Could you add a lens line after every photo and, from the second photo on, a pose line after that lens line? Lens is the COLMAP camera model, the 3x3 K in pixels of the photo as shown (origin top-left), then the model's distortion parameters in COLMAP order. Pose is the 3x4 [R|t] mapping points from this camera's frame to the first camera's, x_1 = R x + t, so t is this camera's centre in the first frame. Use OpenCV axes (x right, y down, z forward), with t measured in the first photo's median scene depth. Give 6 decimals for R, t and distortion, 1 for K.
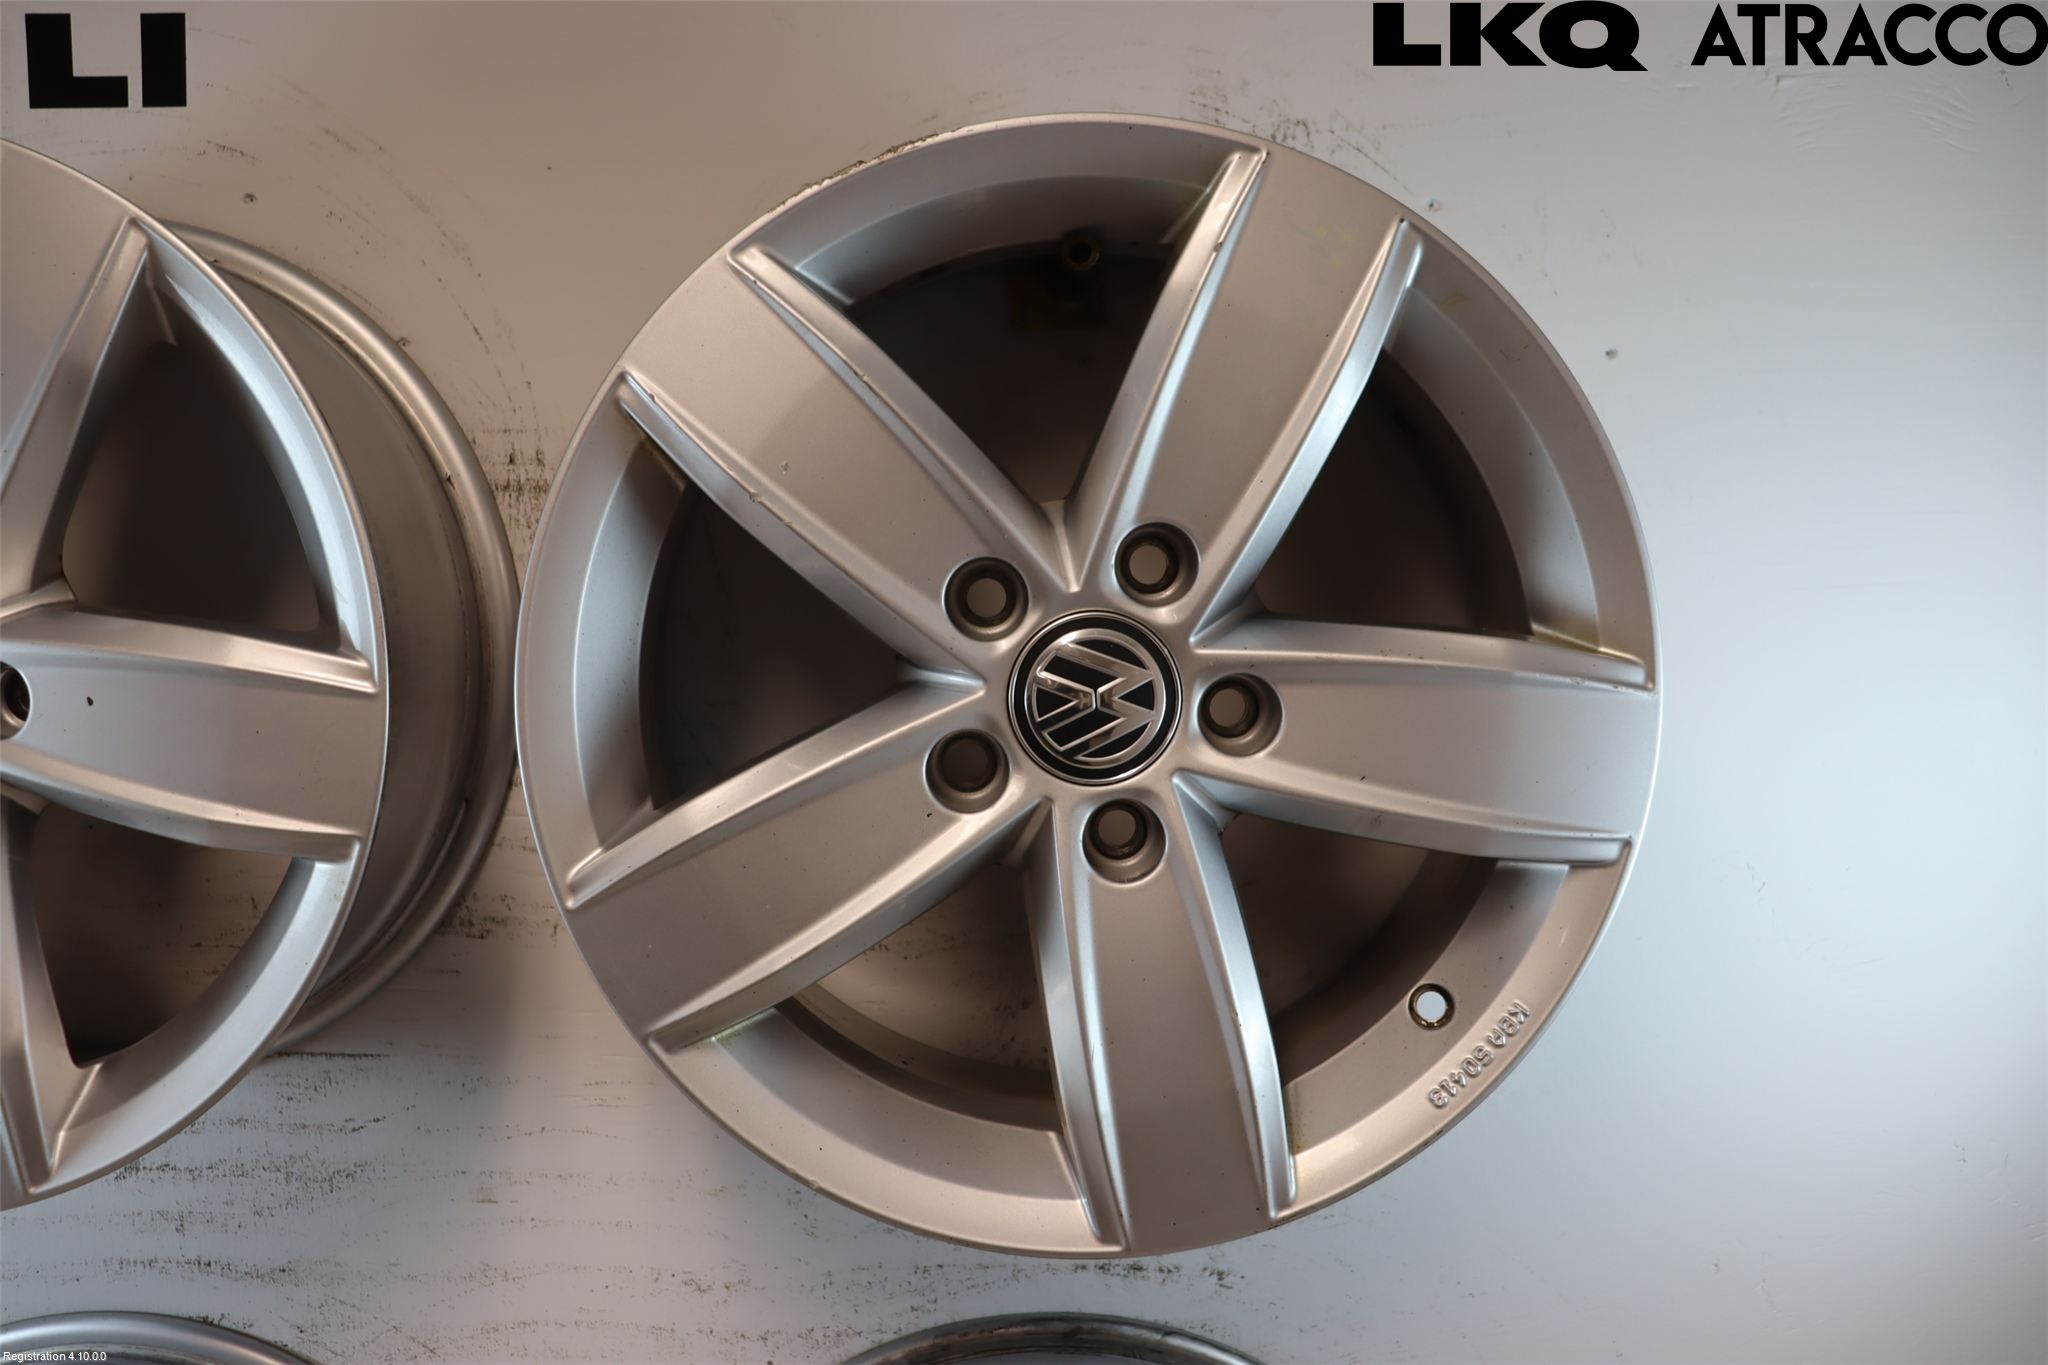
lens RADIAL K [[1745.2, 0, 1024.0], [0, 1745.2, 682.5], [0, 0, 1]] dist [-0.173480, 0.194032]
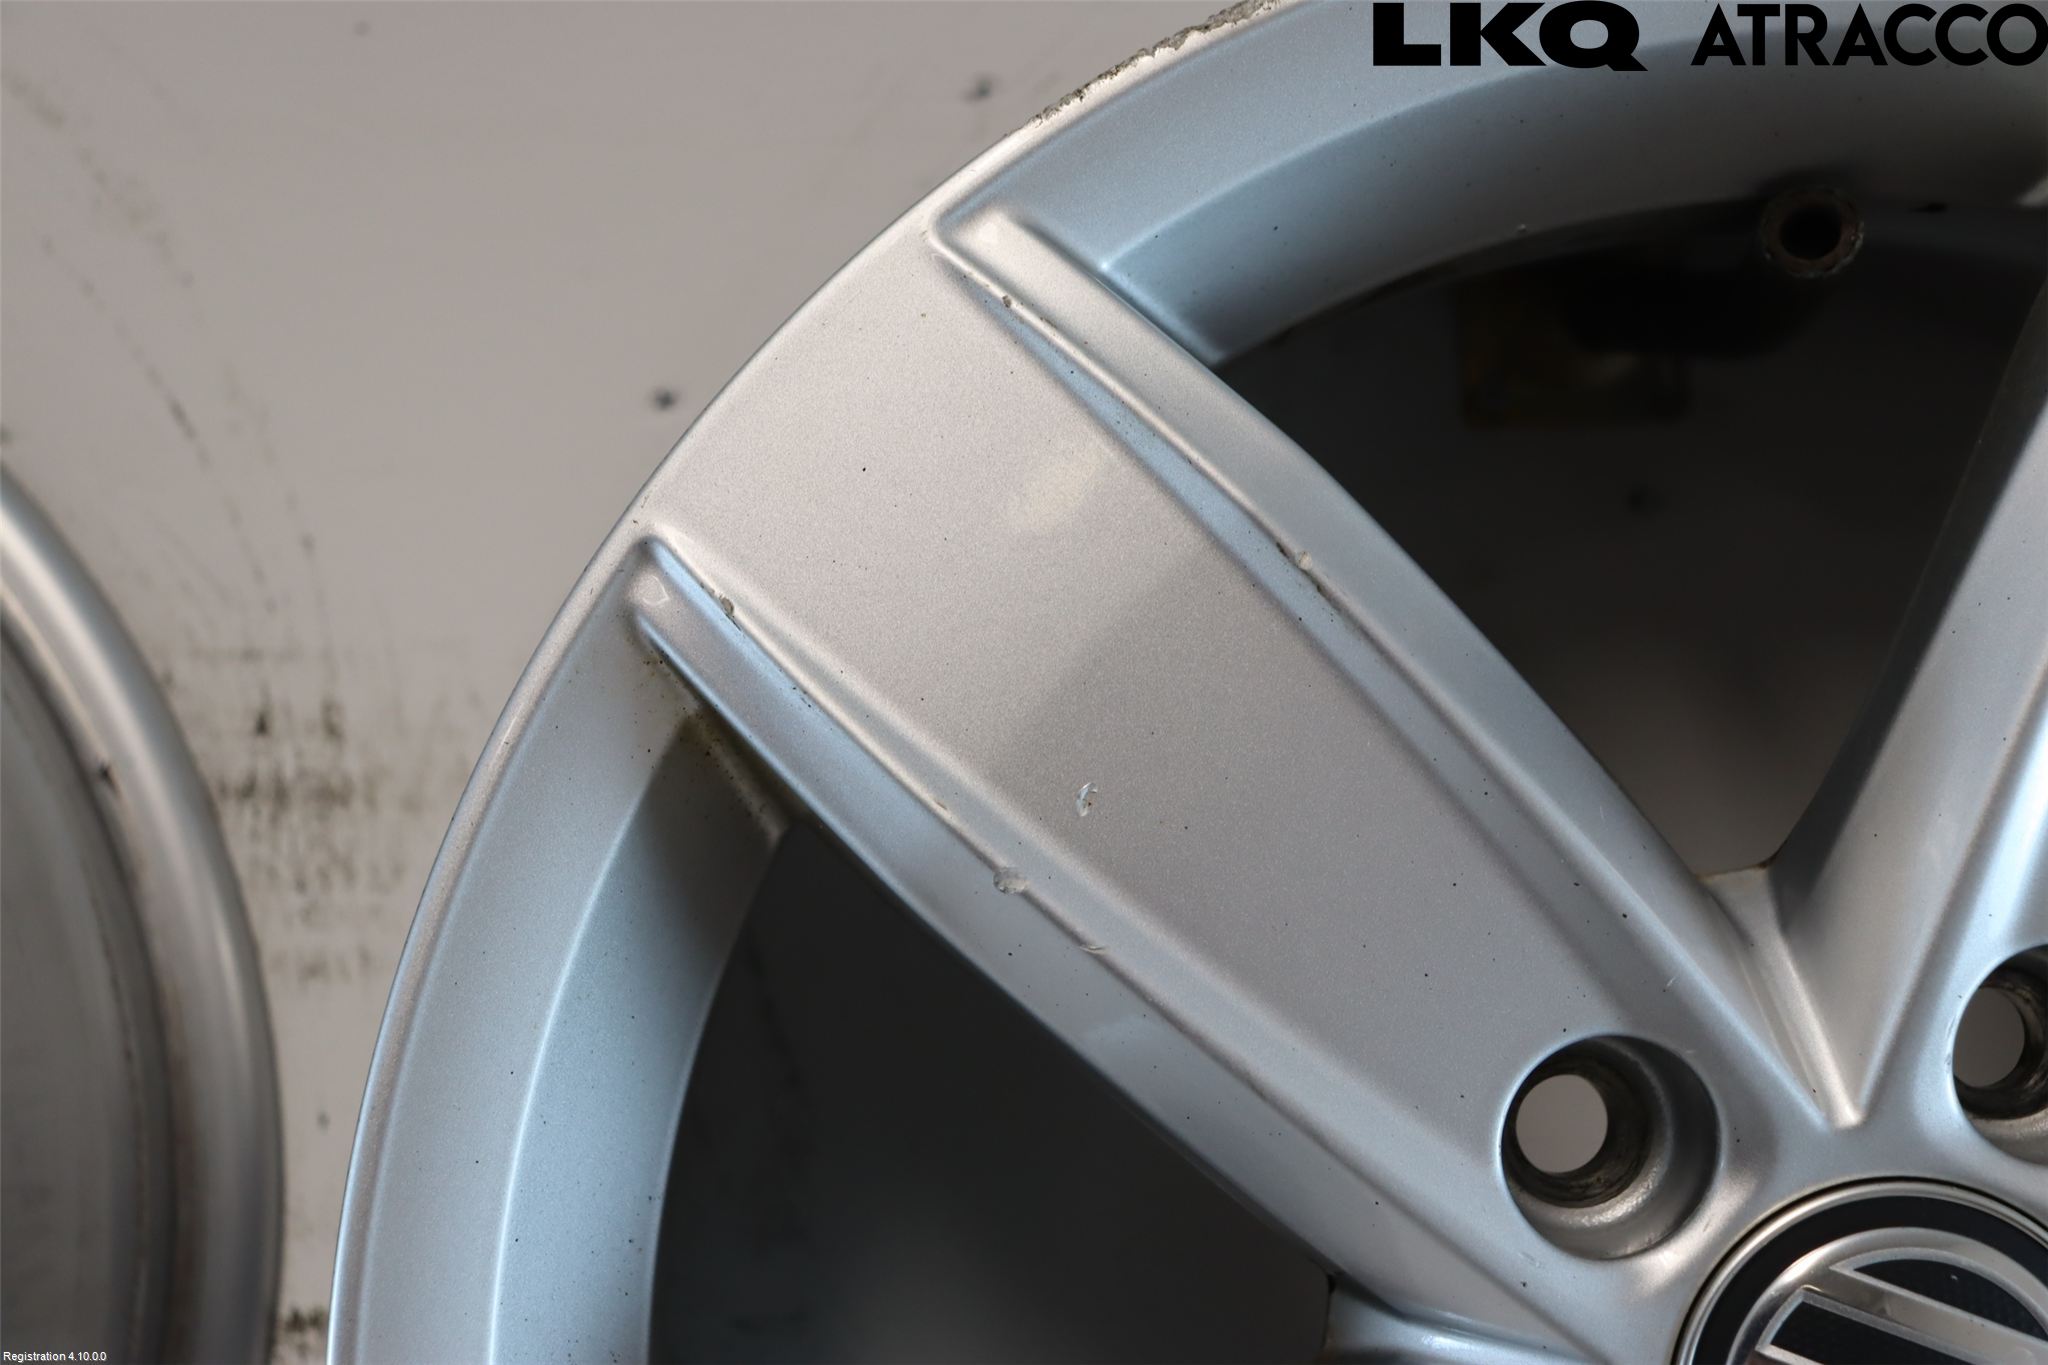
lens RADIAL K [[3113.3, 0, 1024.0], [0, 3113.3, 682.5], [0, 0, 1]] dist [0.023644, 0.044756]
pose [[0.999998, -0.000508, 0.001969, -0.149814], [0.000719, 0.994094, -0.108524, -0.074795], [-0.001902, 0.108525, 0.994092, 0.326920]]
